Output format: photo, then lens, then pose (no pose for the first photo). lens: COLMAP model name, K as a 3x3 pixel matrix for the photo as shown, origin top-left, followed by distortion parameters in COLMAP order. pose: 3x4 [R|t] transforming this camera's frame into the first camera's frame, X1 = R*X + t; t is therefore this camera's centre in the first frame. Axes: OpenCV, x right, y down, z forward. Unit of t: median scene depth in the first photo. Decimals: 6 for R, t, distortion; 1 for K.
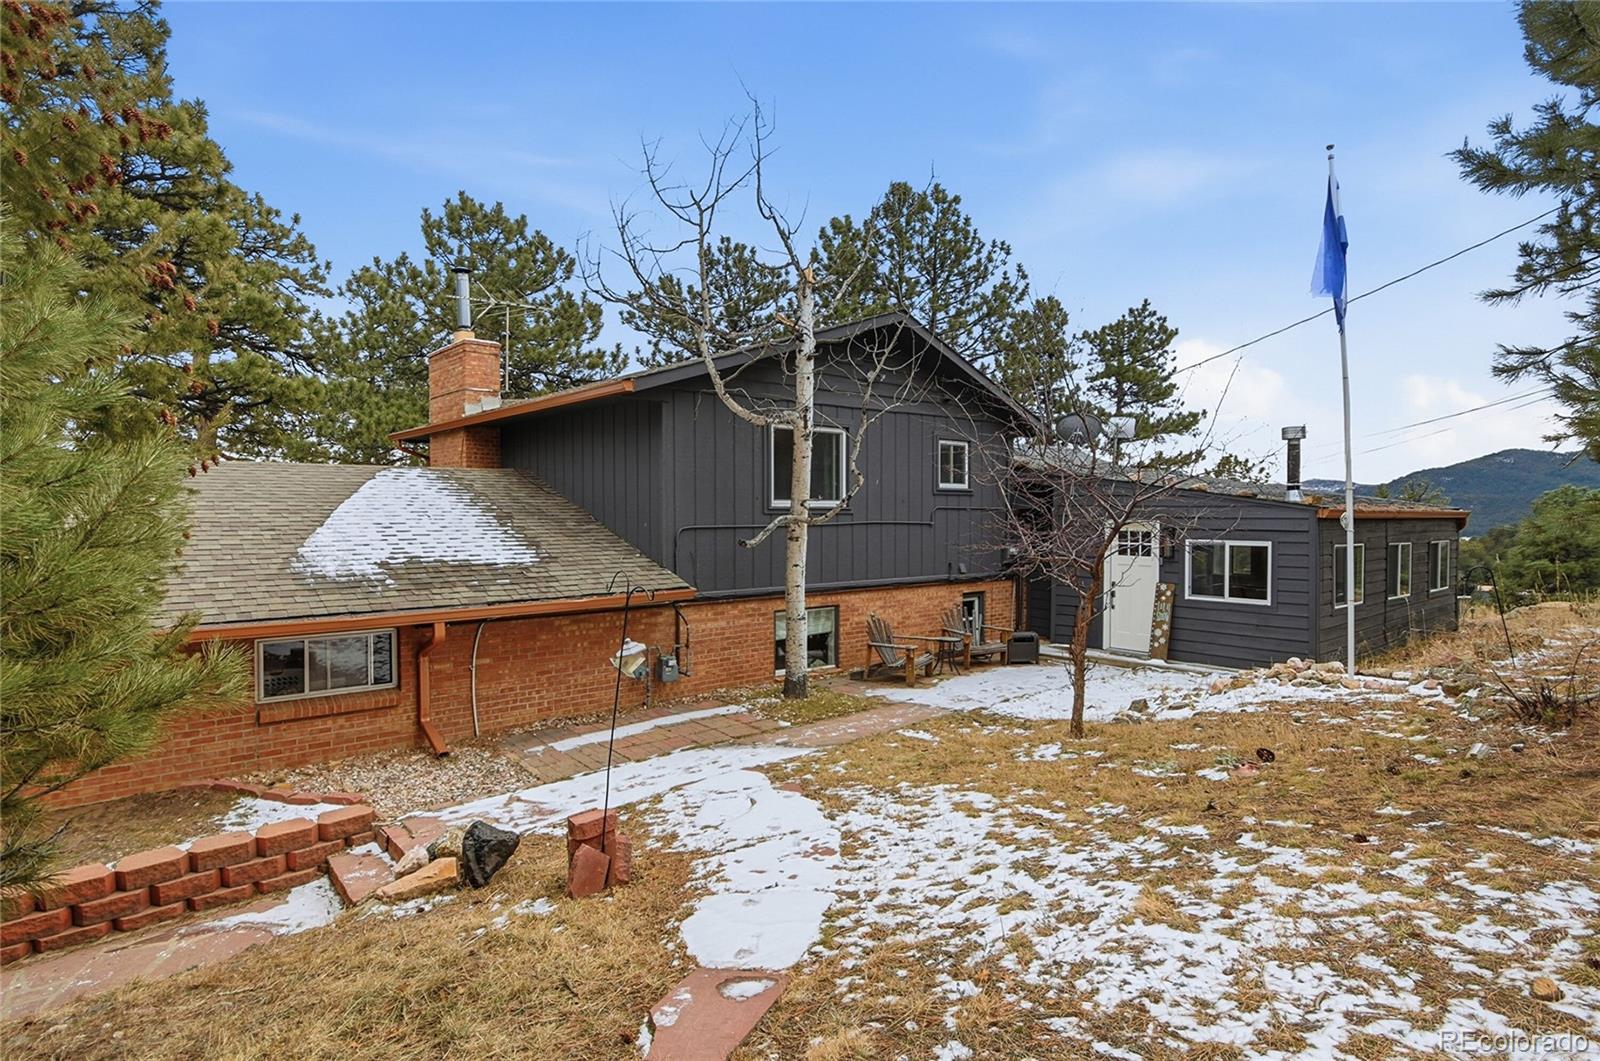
lens RADIAL K [[858.4, 0, 792.2], [0, 858.4, 532.5], [0, 0, 1]] dist [0.006882, 0.001267]
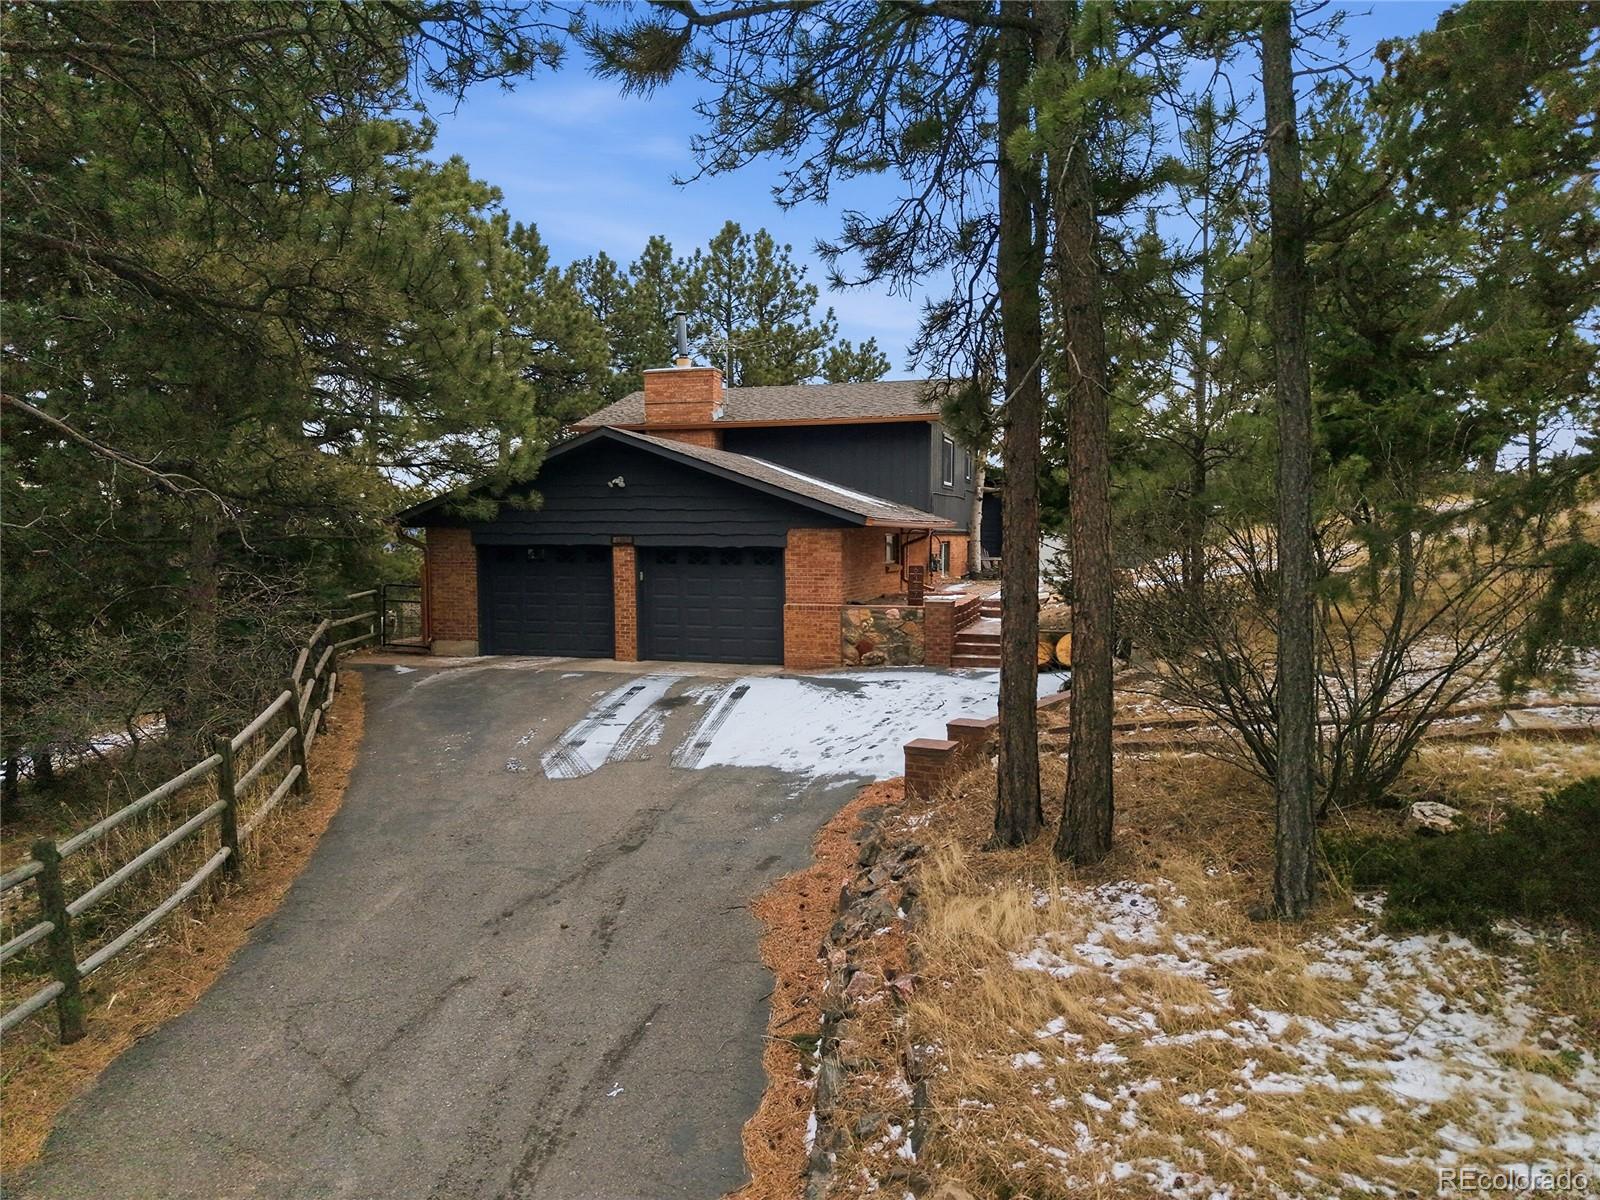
lens RADIAL K [[1079.2, 0, 799.9], [0, 1079.2, 603.3], [0, 0, 1]] dist [0.024761, -0.023415]
pose [[0.843437, -0.030799, 0.536345, -0.796495], [0.010303, 0.999099, 0.041169, 0.067263], [-0.537130, -0.029197, 0.842994, -0.399054]]
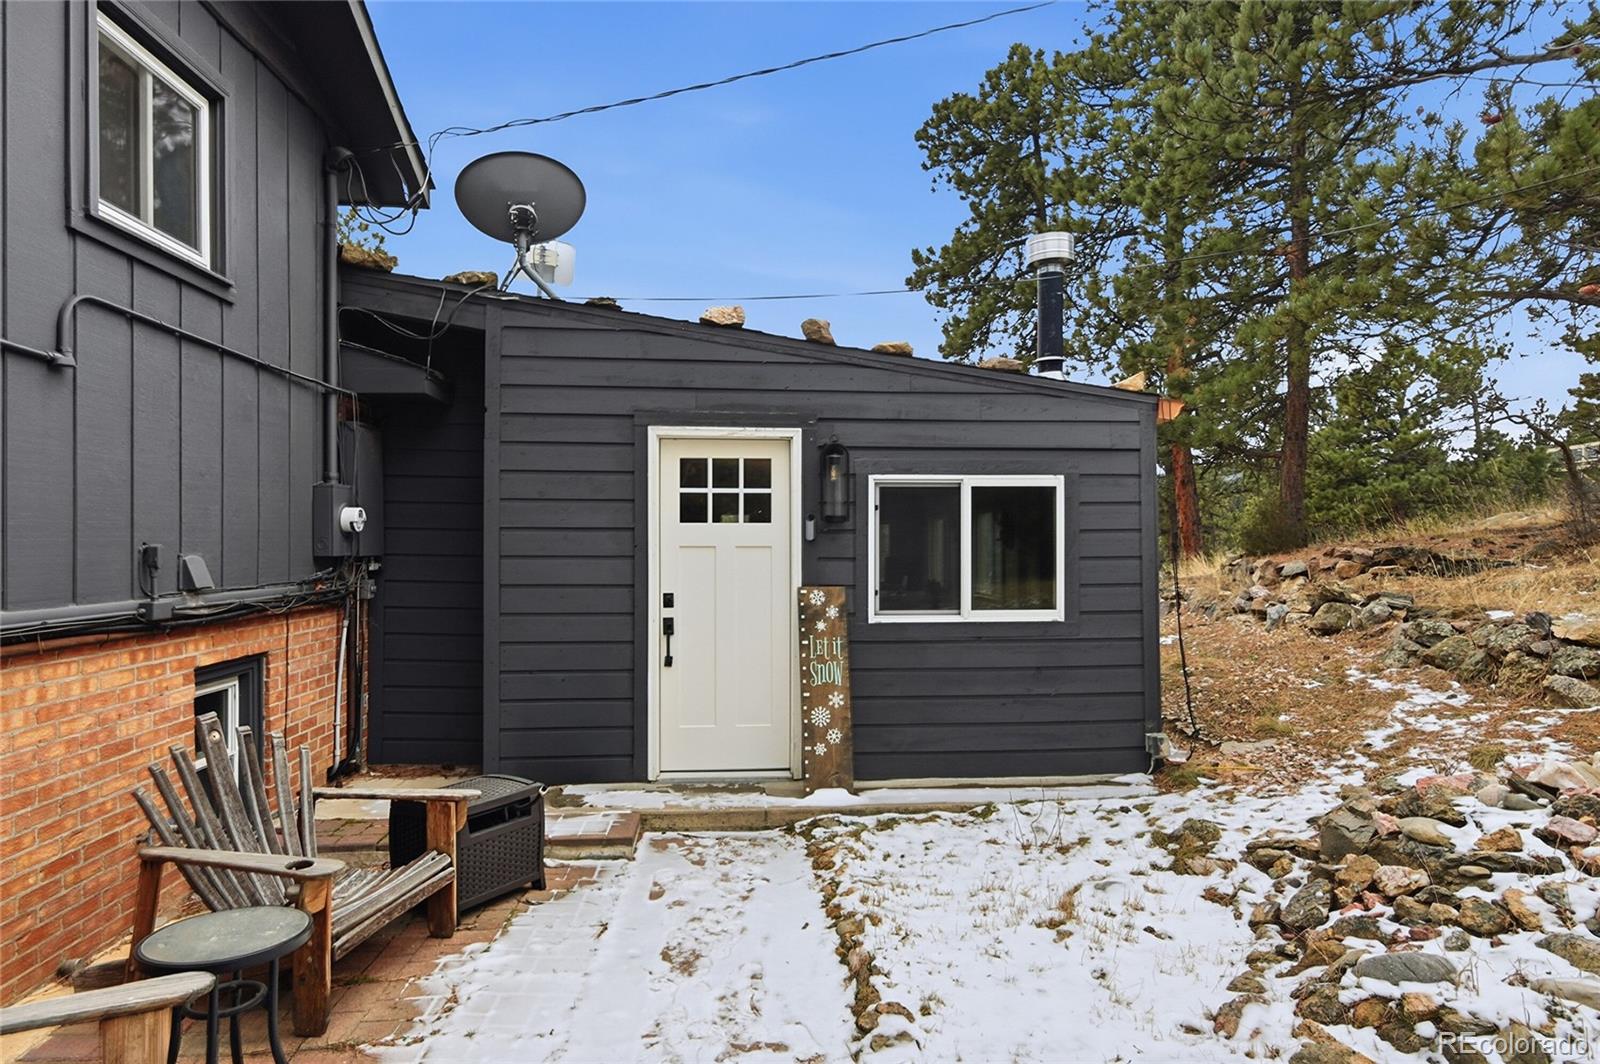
lens RADIAL K [[902.5, 0, 792.7], [0, 902.5, 545.8], [0, 0, 1]] dist [0.001096, 0.000049]
pose [[0.596547, -0.001896, 0.802576, 0.056861], [0.022348, 0.999649, -0.014249, 0.027129], [-0.802267, 0.026436, 0.596379, 0.452359]]
